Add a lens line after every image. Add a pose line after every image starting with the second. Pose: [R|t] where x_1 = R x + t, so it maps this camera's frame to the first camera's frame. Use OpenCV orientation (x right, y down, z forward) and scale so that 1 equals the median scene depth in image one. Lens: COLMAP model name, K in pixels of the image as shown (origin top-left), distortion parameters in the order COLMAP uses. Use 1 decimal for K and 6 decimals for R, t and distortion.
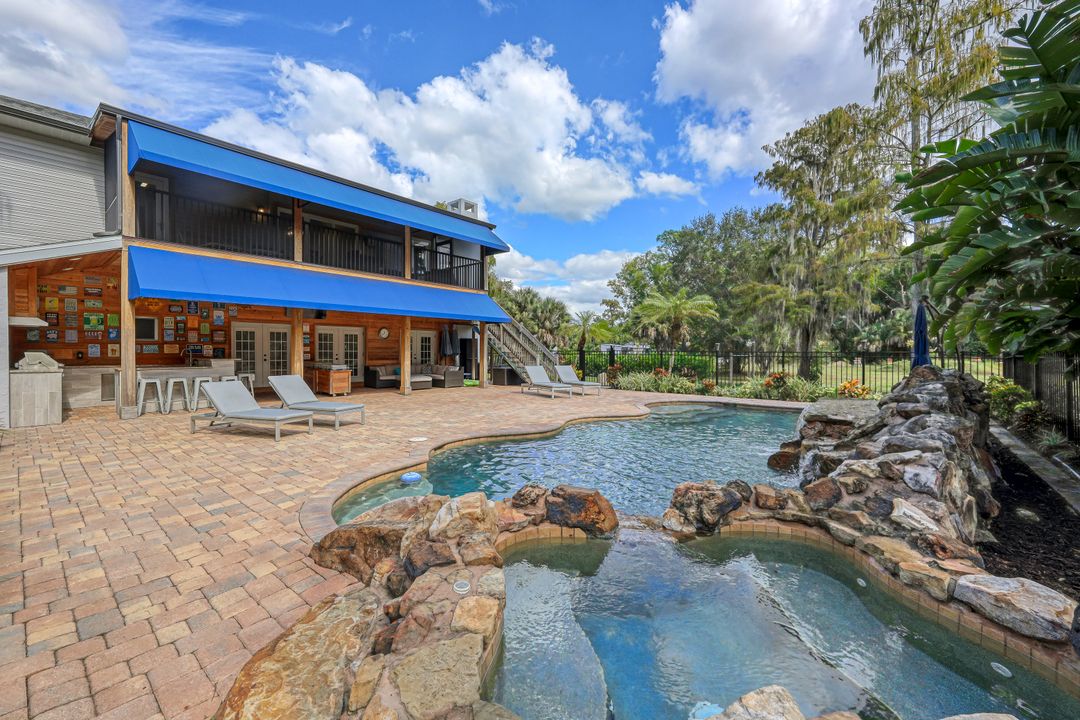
lens RADIAL K [[439.7, 0, 538.0], [0, 439.7, 352.1], [0, 0, 1]] dist [0.004384, -0.000342]
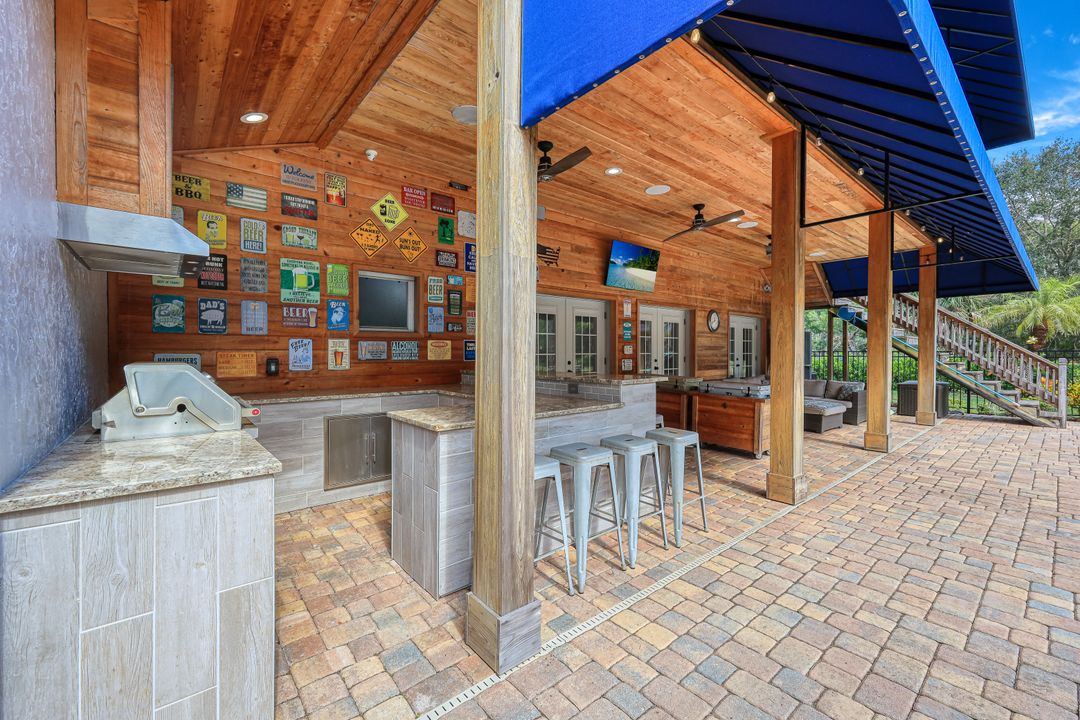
lens RADIAL K [[439.7, 0, 538.4], [0, 439.7, 351.6], [0, 0, 1]] dist [0.004384, -0.000342]
pose [[0.983816, 0.011577, -0.178805, -0.723872], [-0.010102, 0.999907, 0.009157, -0.012359], [0.178895, -0.007203, 0.983842, 0.648646]]
